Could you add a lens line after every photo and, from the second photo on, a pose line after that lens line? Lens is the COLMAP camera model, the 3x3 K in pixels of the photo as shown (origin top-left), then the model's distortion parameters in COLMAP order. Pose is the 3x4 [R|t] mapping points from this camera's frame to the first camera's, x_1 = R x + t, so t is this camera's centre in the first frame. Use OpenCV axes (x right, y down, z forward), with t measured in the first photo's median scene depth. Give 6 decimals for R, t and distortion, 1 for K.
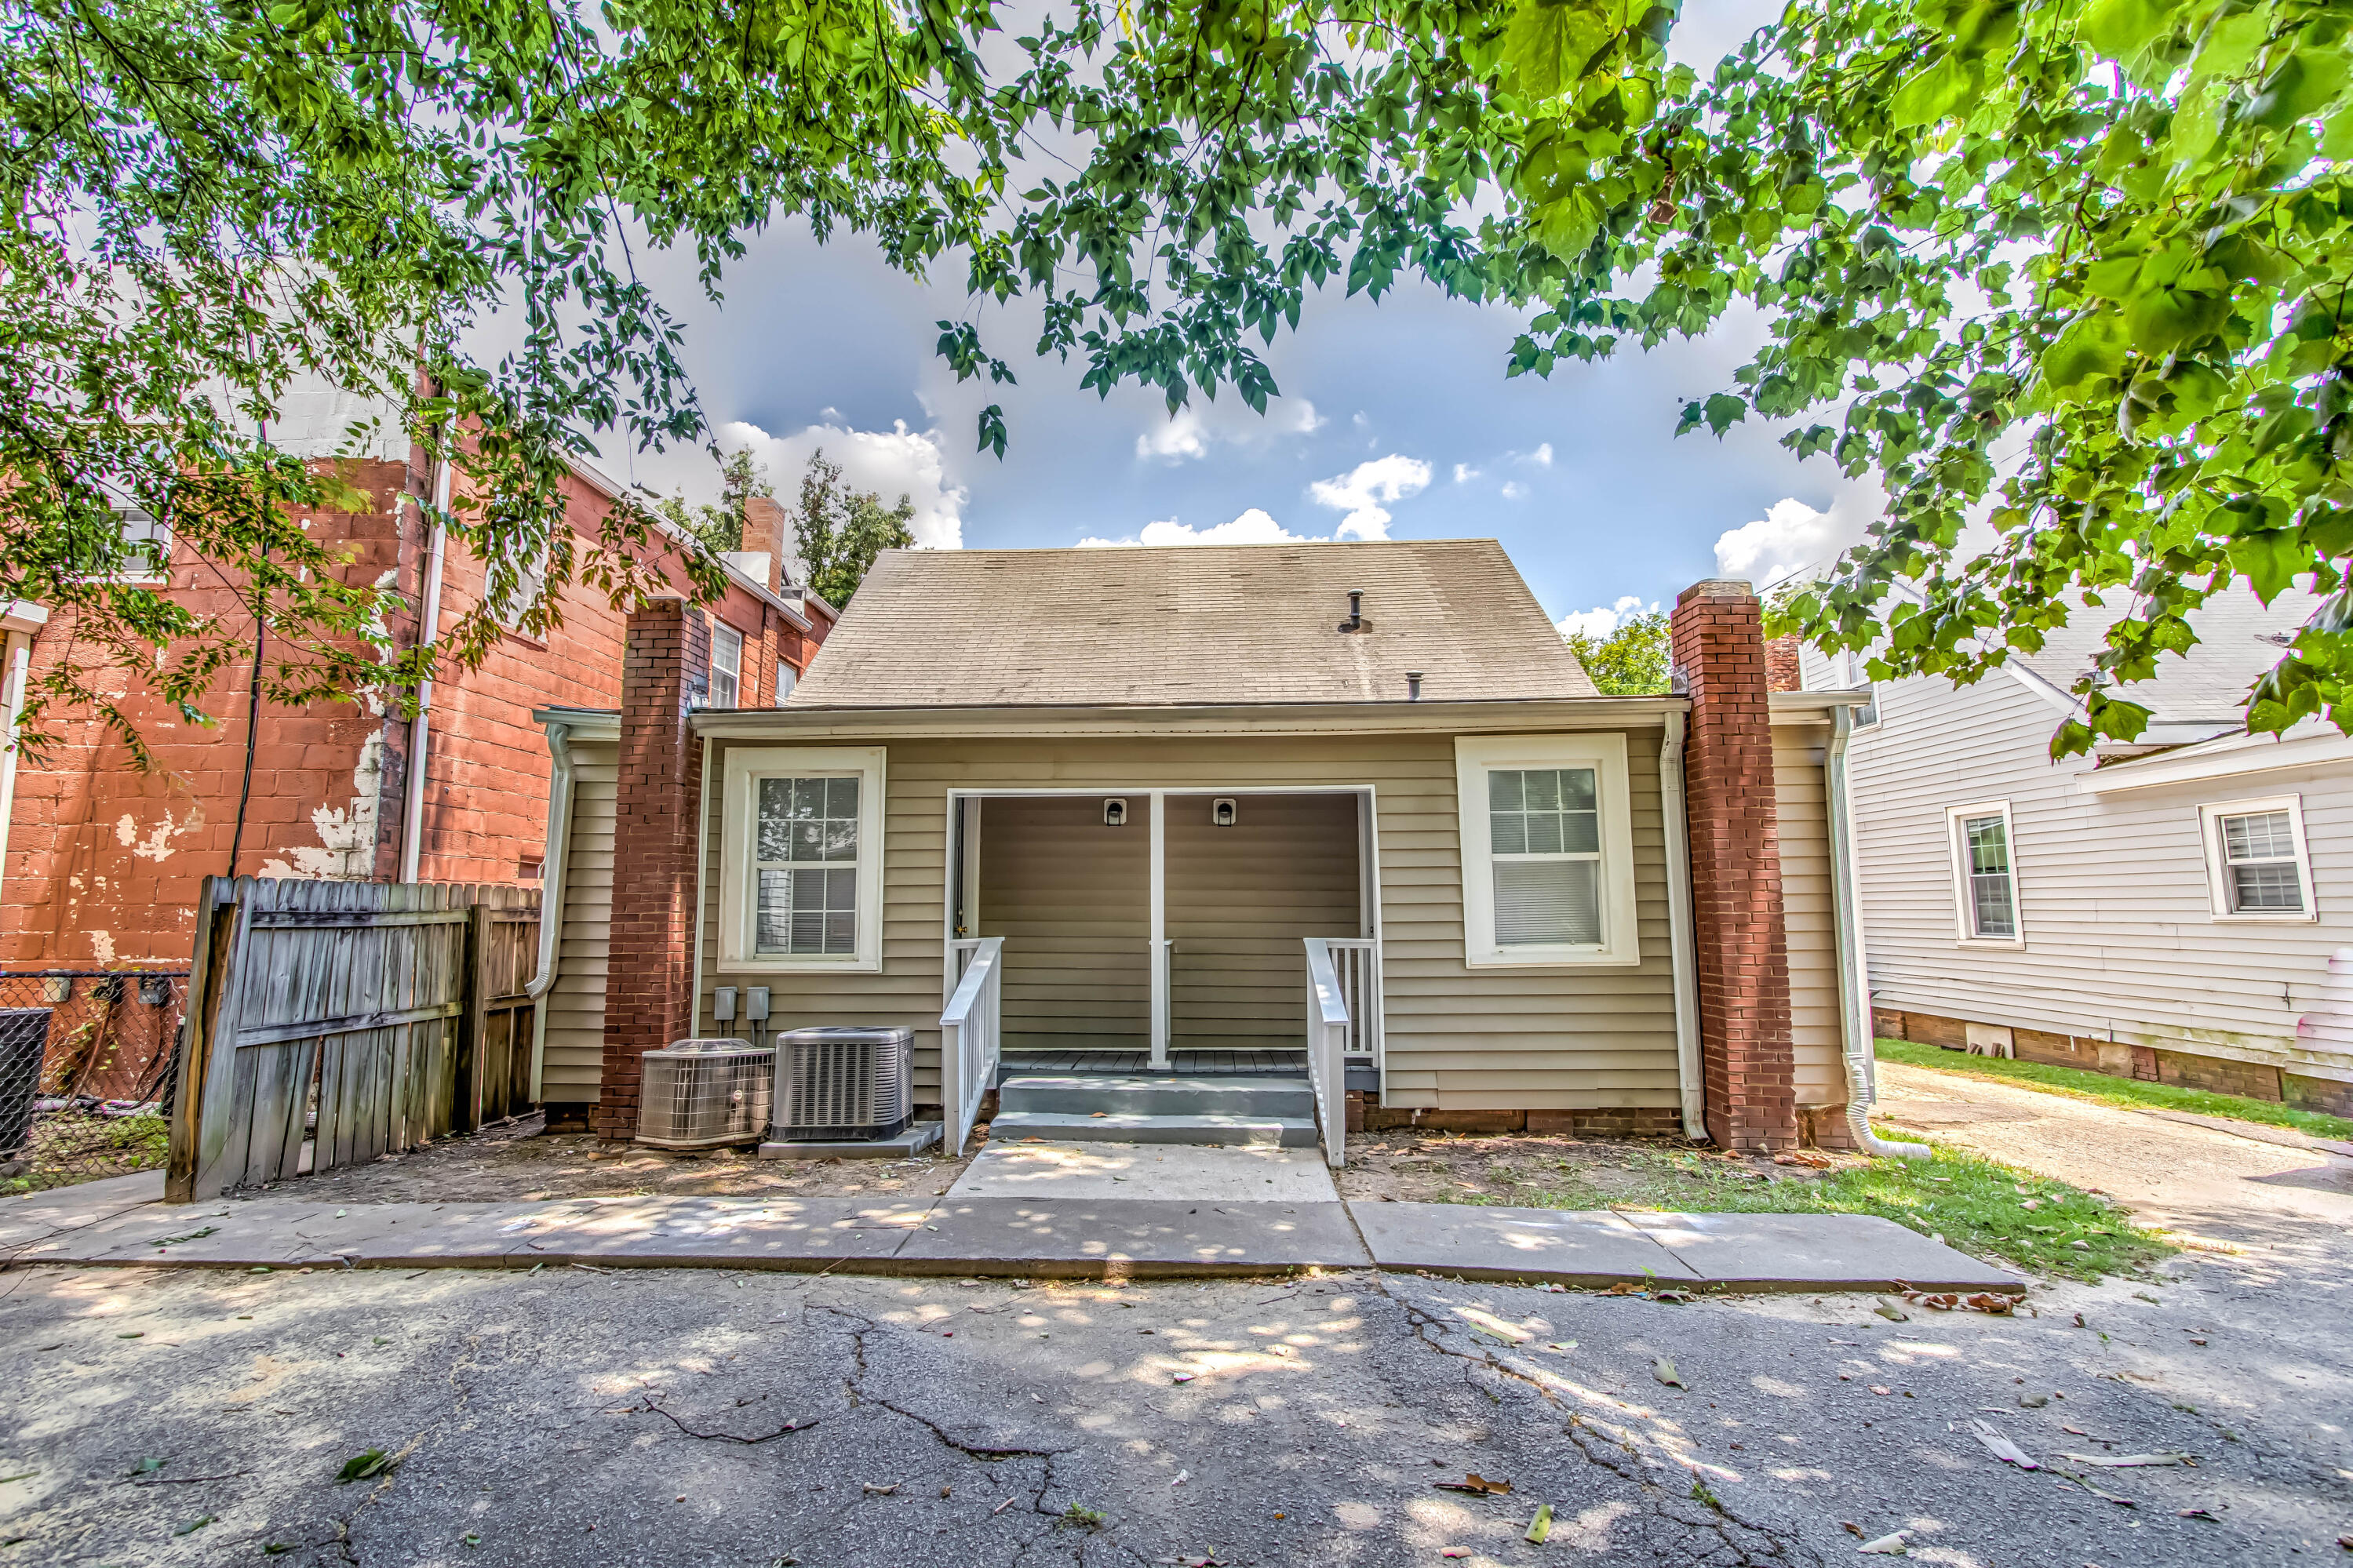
lens RADIAL K [[1068.1, 0, 1170.5], [0, 1068.1, 787.6], [0, 0, 1]] dist [0.000547, 0.000317]
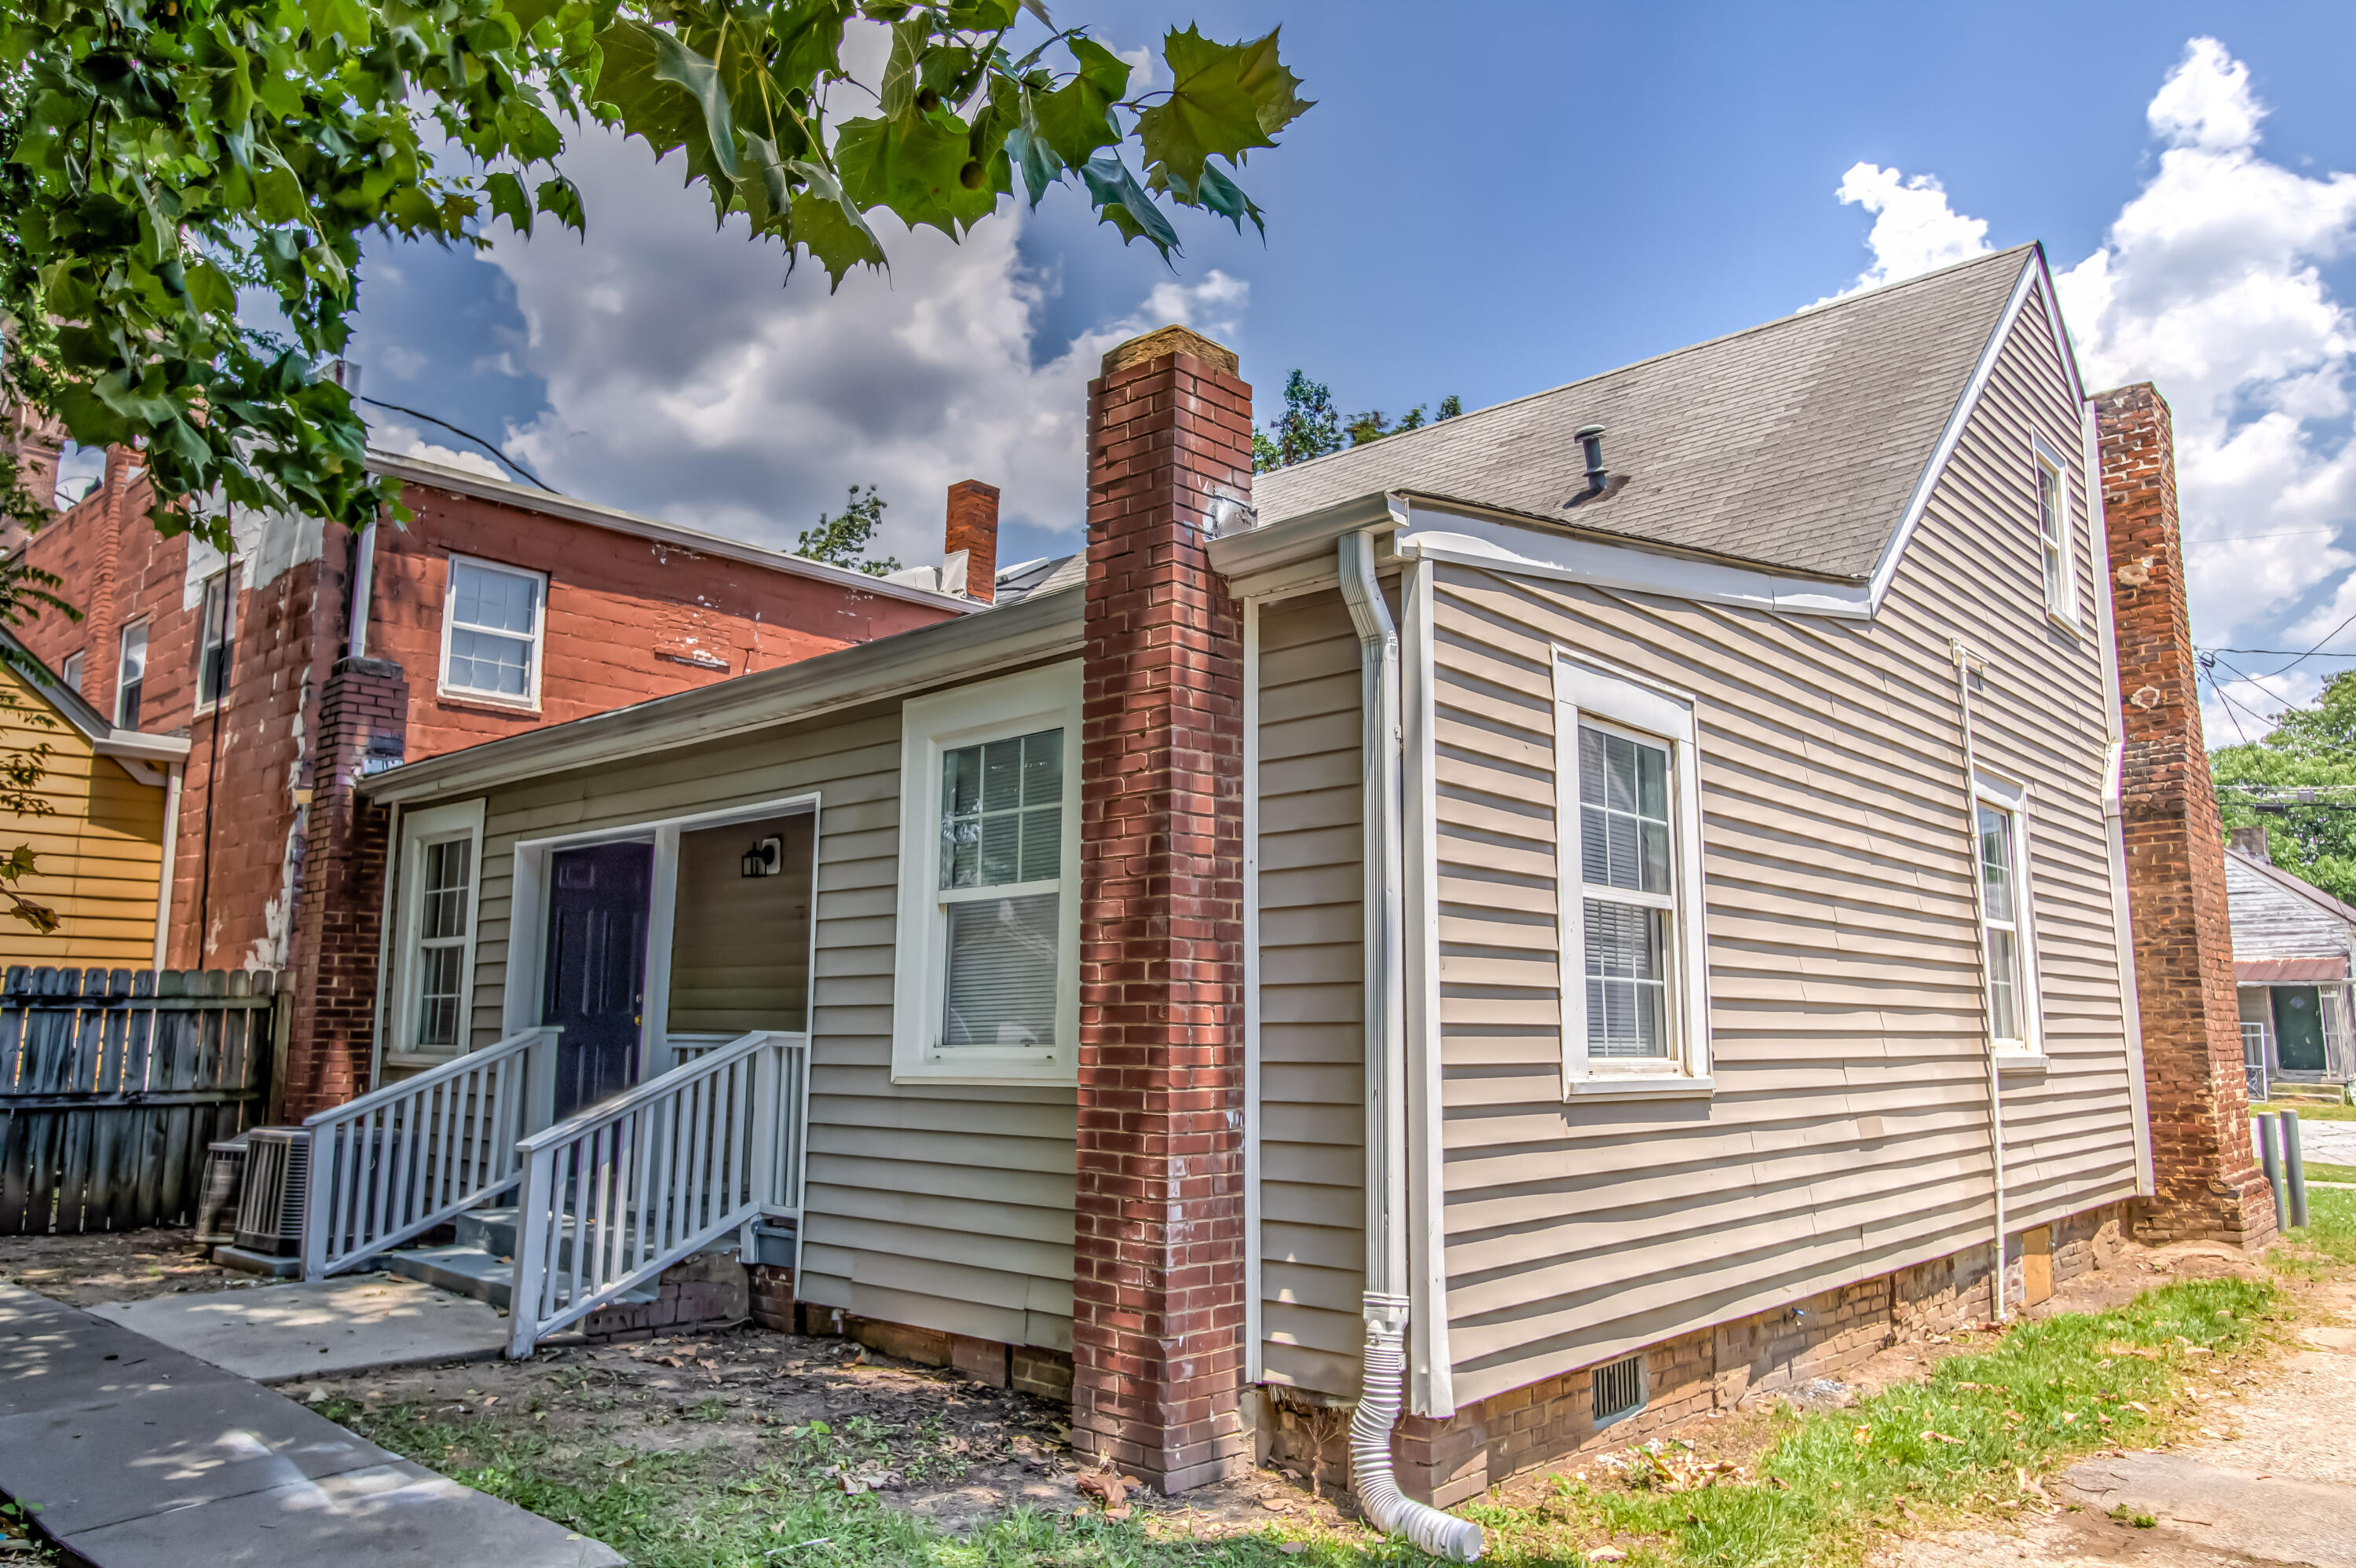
lens RADIAL K [[1596.1, 0, 1180.5], [0, 1596.1, 778.0], [0, 0, 1]] dist [-0.006519, -0.001872]
pose [[0.760677, -0.095246, -0.642105, 0.970177], [0.071167, 0.995451, -0.063351, 0.065716], [0.645217, 0.002494, 0.763995, 0.407175]]
